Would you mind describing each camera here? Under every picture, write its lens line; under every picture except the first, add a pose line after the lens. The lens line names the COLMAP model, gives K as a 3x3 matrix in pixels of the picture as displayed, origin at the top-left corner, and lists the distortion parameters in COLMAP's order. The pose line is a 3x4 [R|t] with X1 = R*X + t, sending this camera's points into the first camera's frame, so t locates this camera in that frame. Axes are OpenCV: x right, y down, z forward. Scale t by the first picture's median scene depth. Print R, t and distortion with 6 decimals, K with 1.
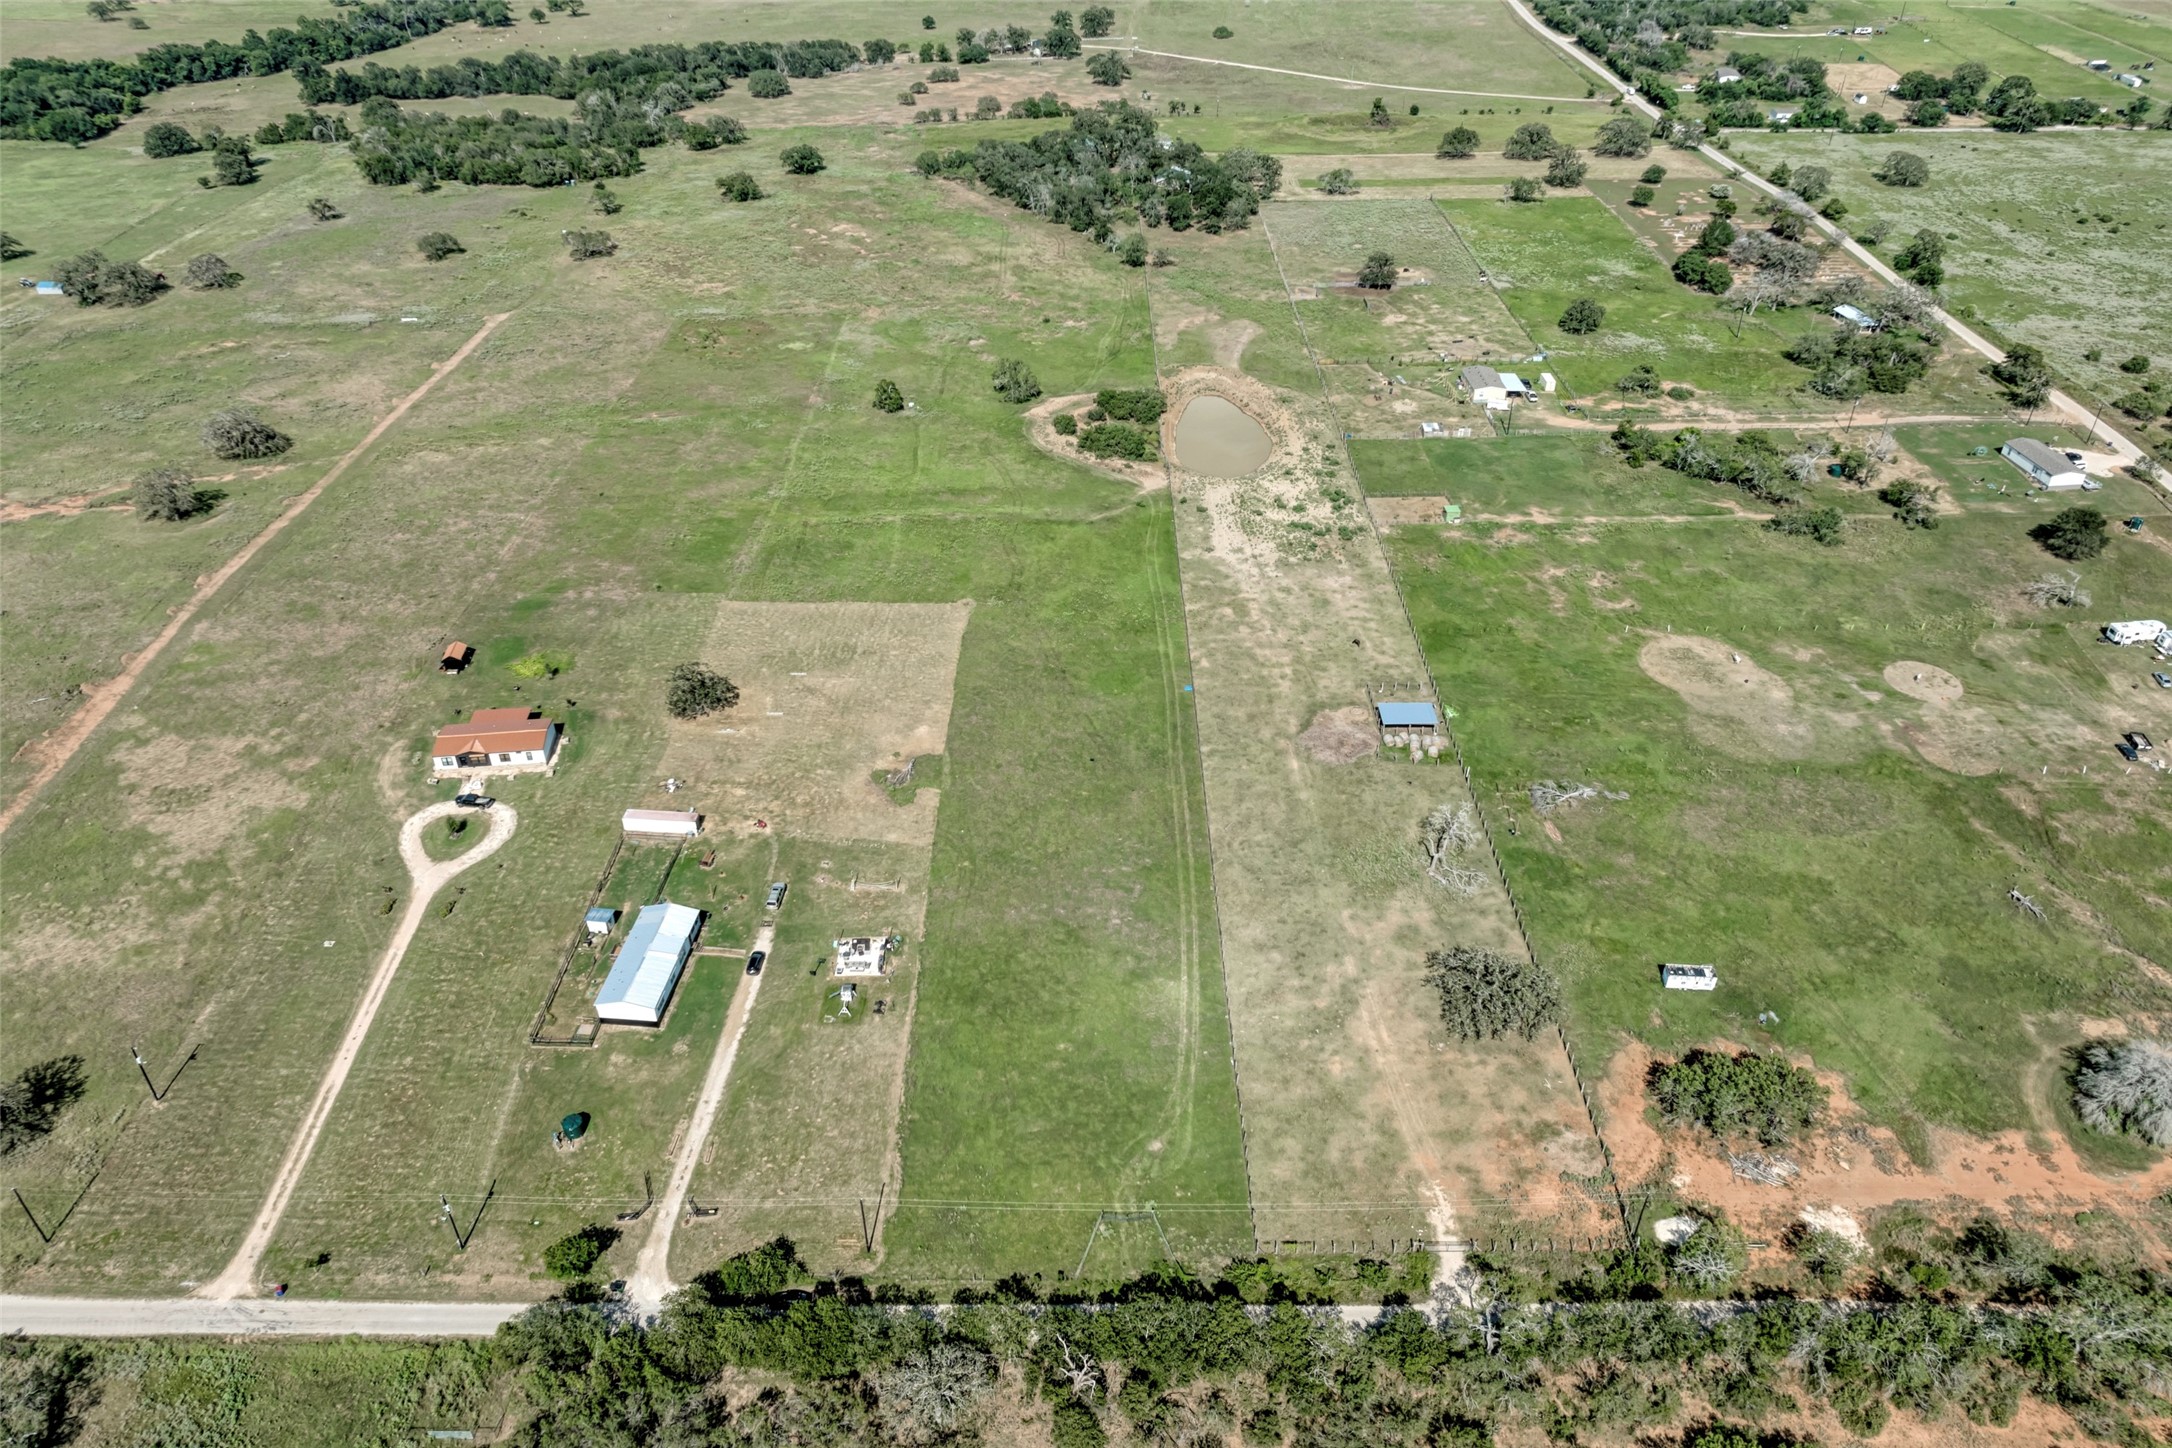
lens RADIAL K [[1513.8, 0, 1095.8], [0, 1513.8, 718.0], [0, 0, 1]] dist [-0.031515, 0.018533]
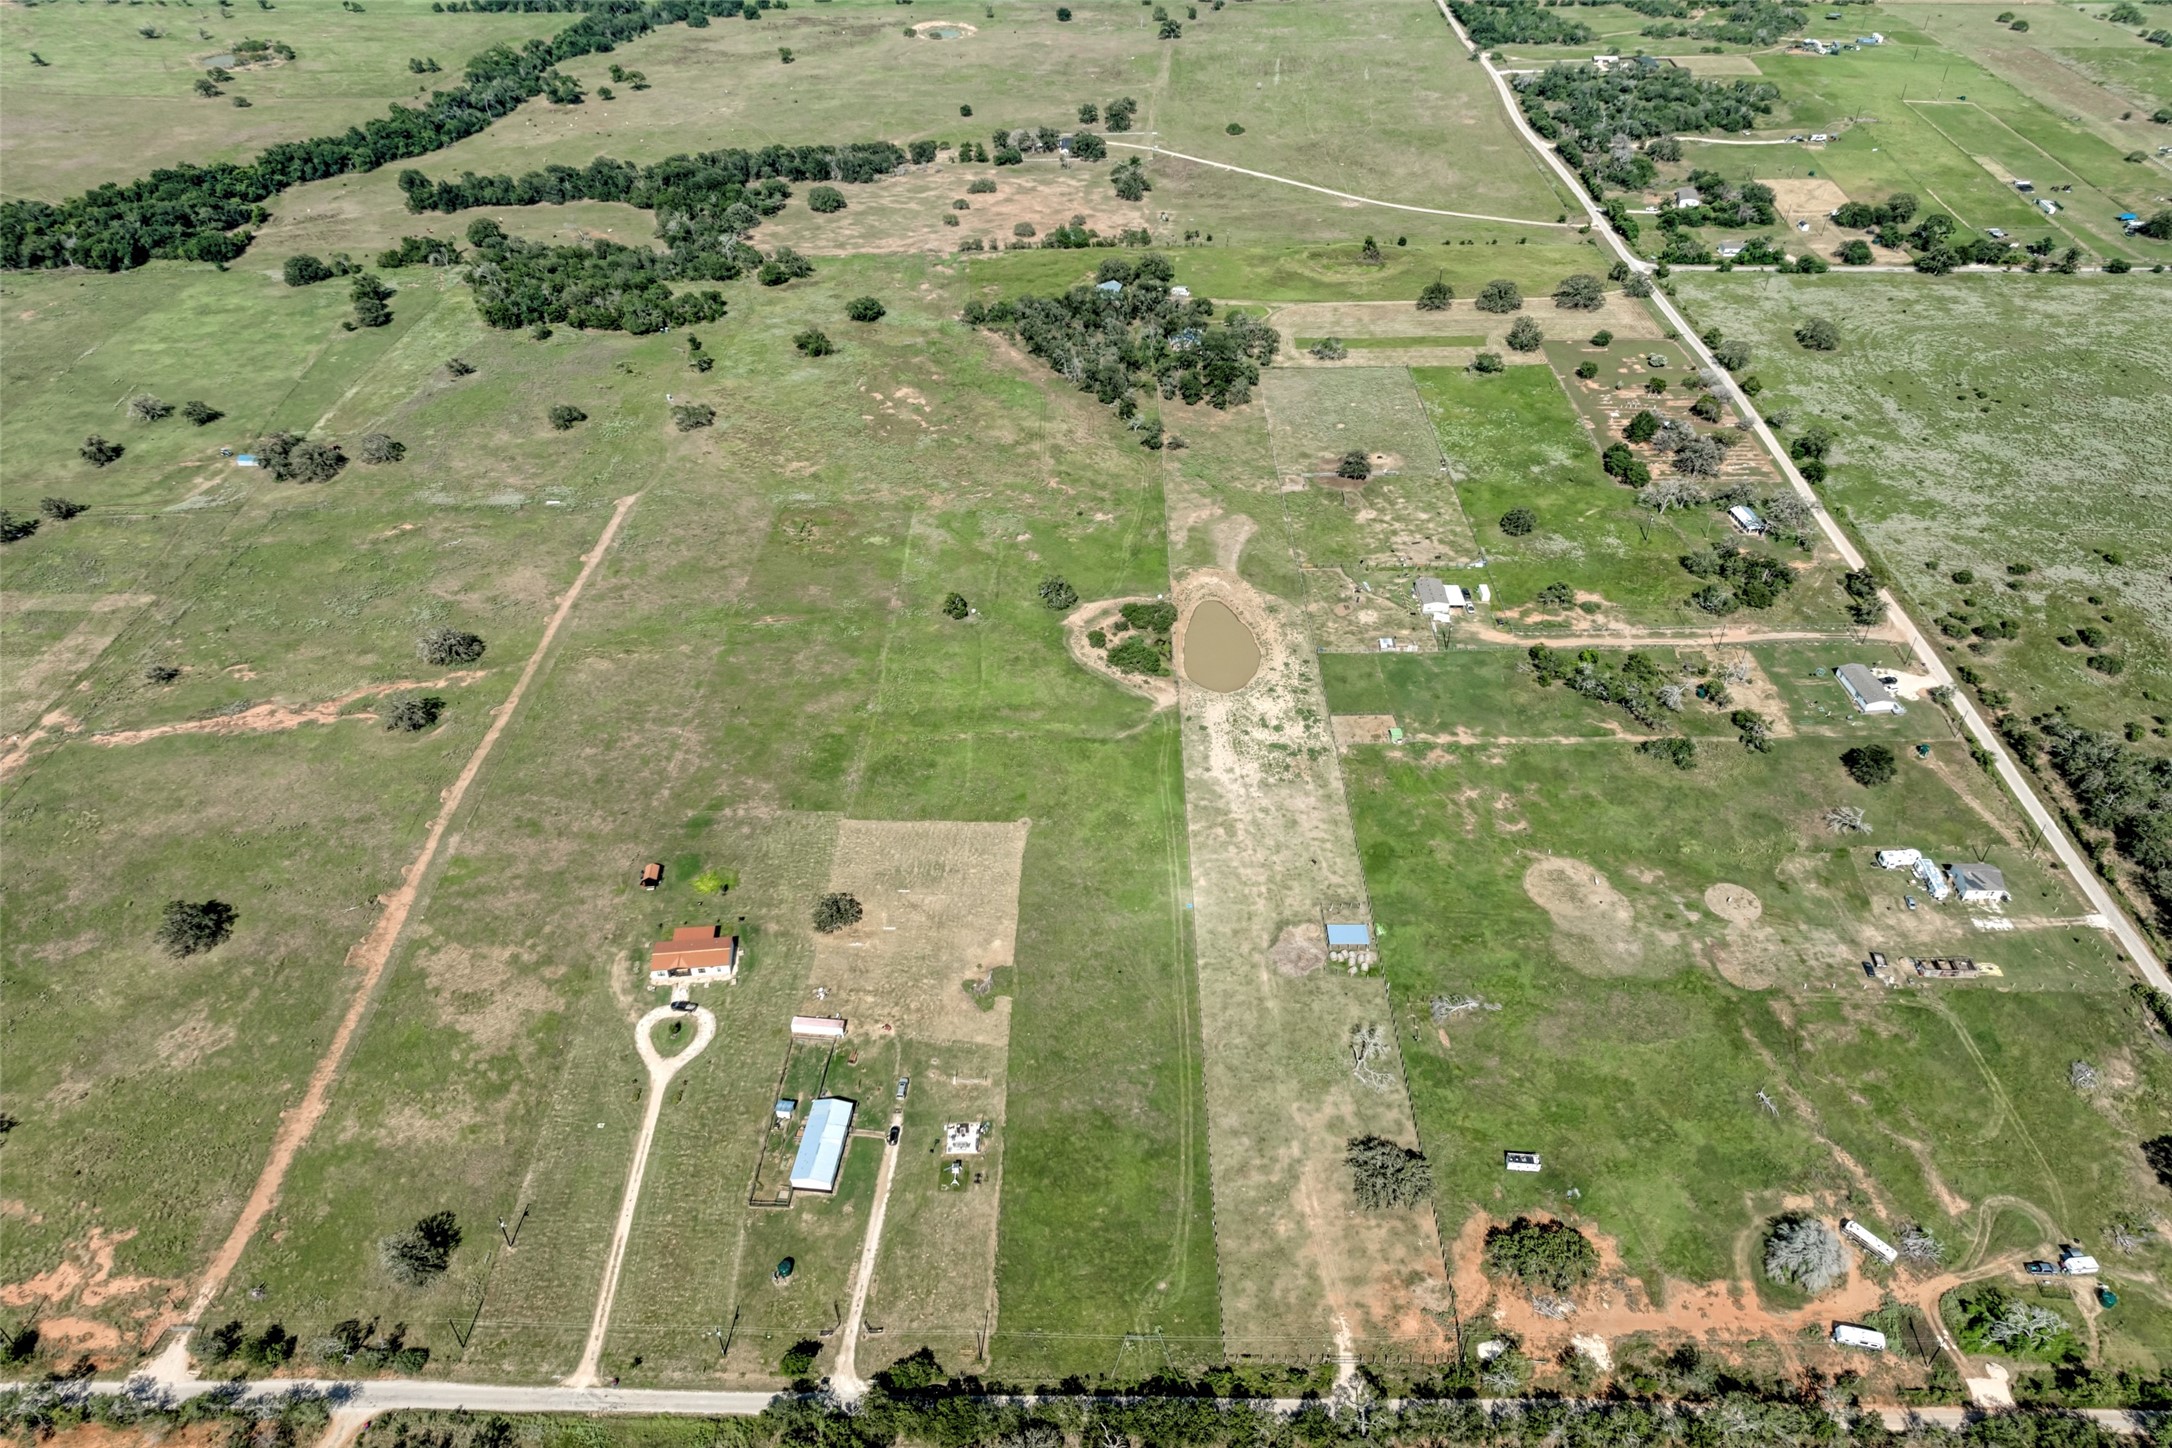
lens RADIAL K [[1513.8, 0, 1095.9], [0, 1513.8, 712.2], [0, 0, 1]] dist [-0.031515, 0.018533]
pose [[0.999938, 0.006474, -0.009012, -0.014244], [-0.005966, 0.998452, 0.055293, -0.308711], [0.009356, -0.055235, 0.998430, -0.406330]]
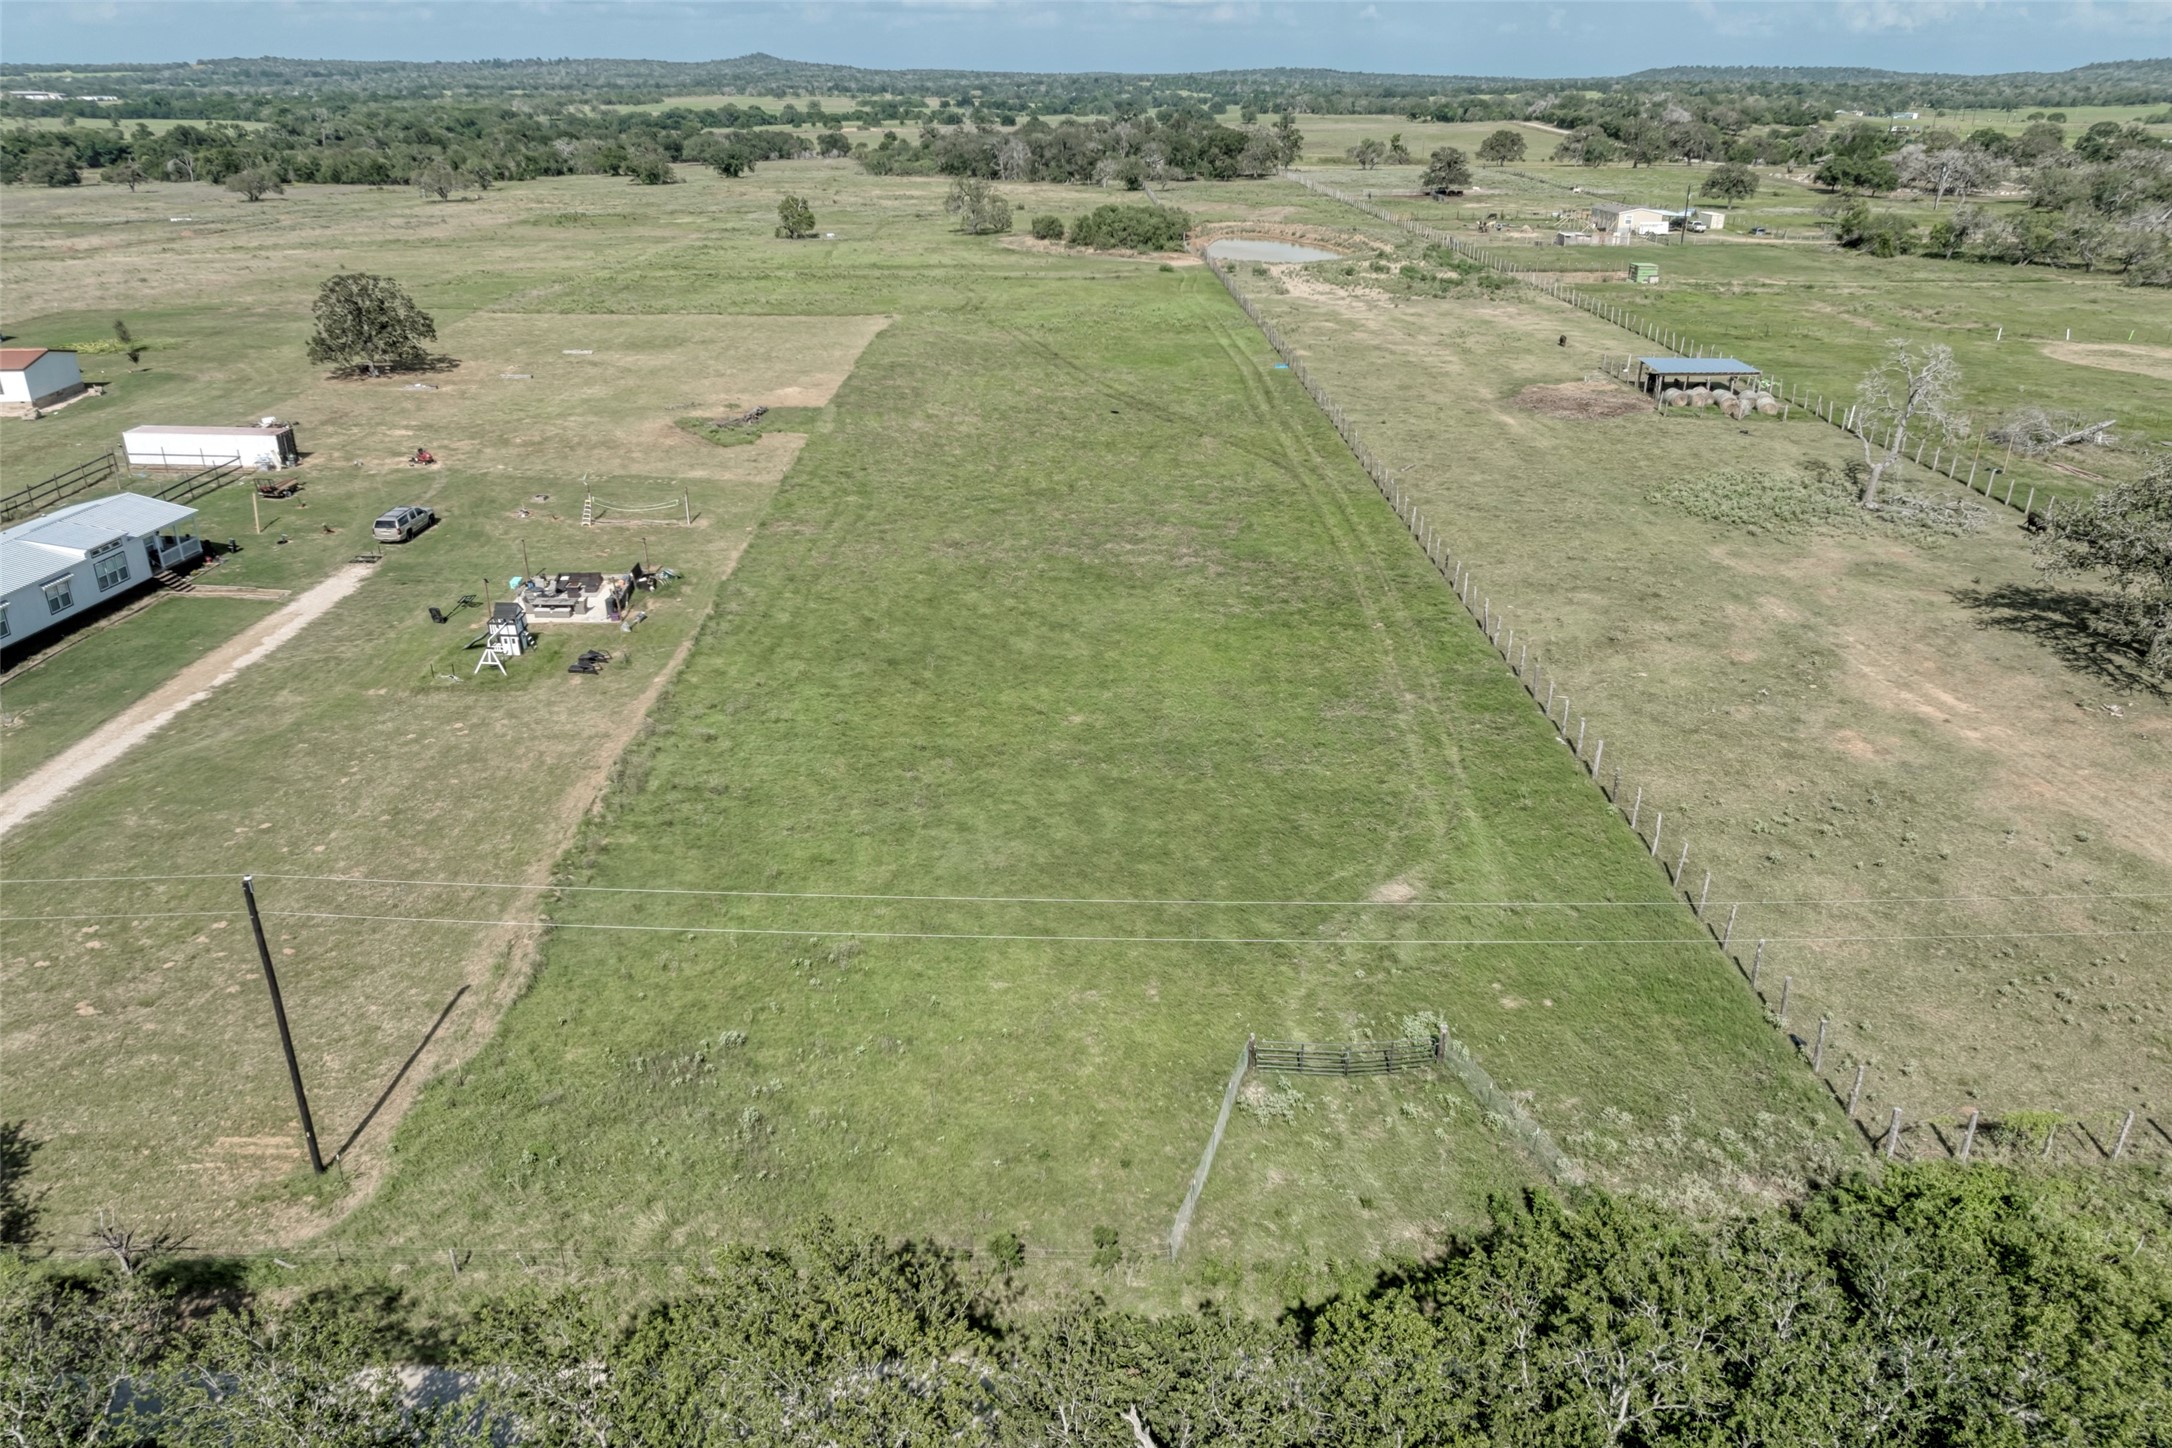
lens RADIAL K [[1513.8, 0, 1092.5], [0, 1513.8, 729.7], [0, 0, 1]] dist [-0.031515, 0.018533]
pose [[0.999798, -0.001632, 0.020039, -0.021797], [0.005337, 0.982482, -0.186281, 0.244825], [-0.019384, 0.186350, 0.982292, 0.552582]]
